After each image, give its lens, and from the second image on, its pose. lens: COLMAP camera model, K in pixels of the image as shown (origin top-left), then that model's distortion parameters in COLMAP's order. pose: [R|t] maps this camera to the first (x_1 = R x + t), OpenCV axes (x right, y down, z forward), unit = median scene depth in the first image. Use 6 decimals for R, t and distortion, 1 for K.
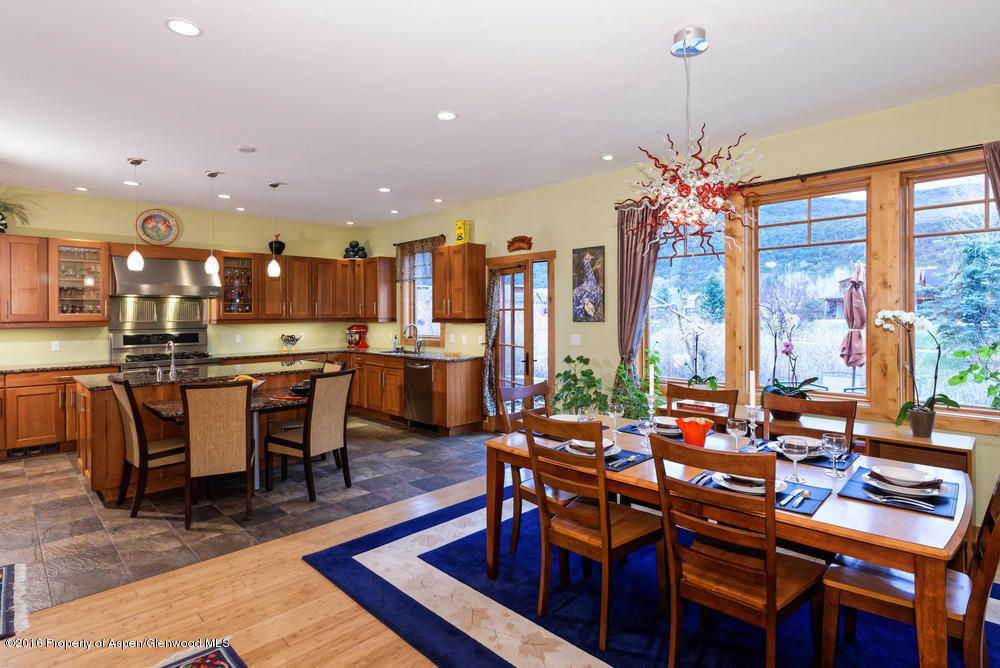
lens RADIAL K [[521.9, 0, 498.7], [0, 521.9, 311.1], [0, 0, 1]] dist [0.002033, 0.000098]
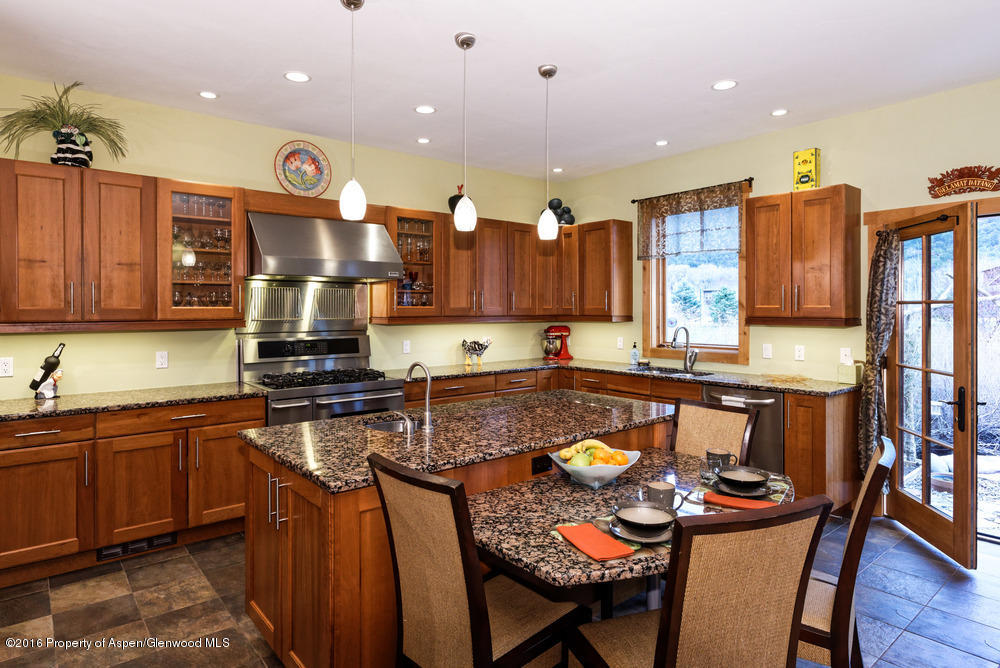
lens RADIAL K [[575.2, 0, 491.8], [0, 575.2, 308.2], [0, 0, 1]] dist [0.003047, 0.000889]
pose [[0.996328, 0.004321, -0.085513, -0.334698], [-0.004050, 0.999986, 0.003350, 0.002642], [0.085527, -0.002991, 0.996331, 0.301302]]
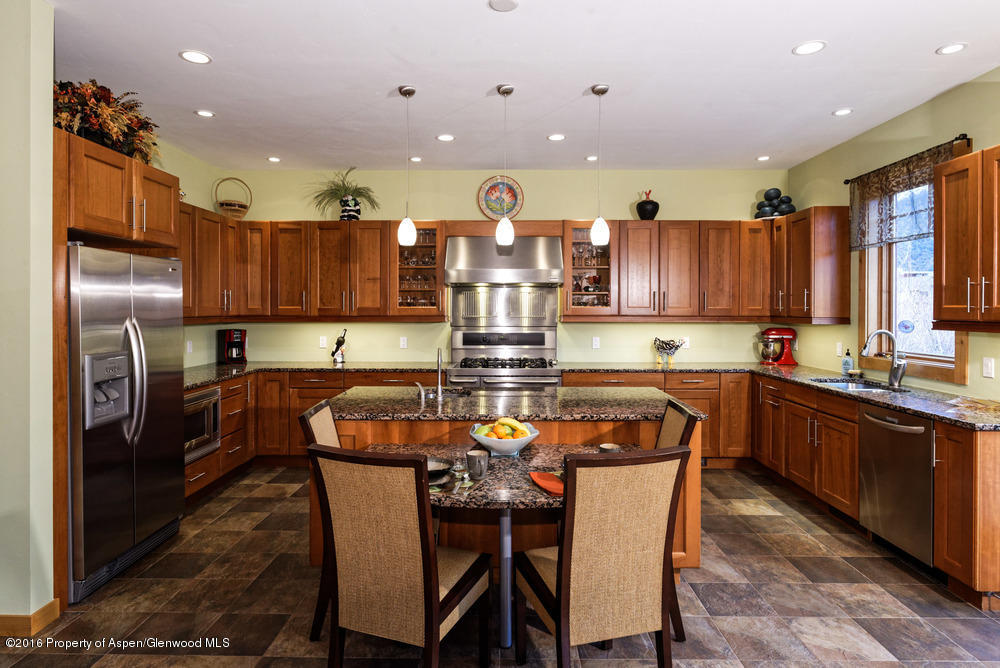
lens RADIAL K [[559.1, 0, 501.2], [0, 559.1, 310.6], [0, 0, 1]] dist [-0.001745, 0.000696]
pose [[0.706135, 0.010101, -0.708005, -0.044908], [-0.002461, 0.999927, 0.011811, 0.000264], [0.708073, -0.006598, 0.706109, 0.362634]]
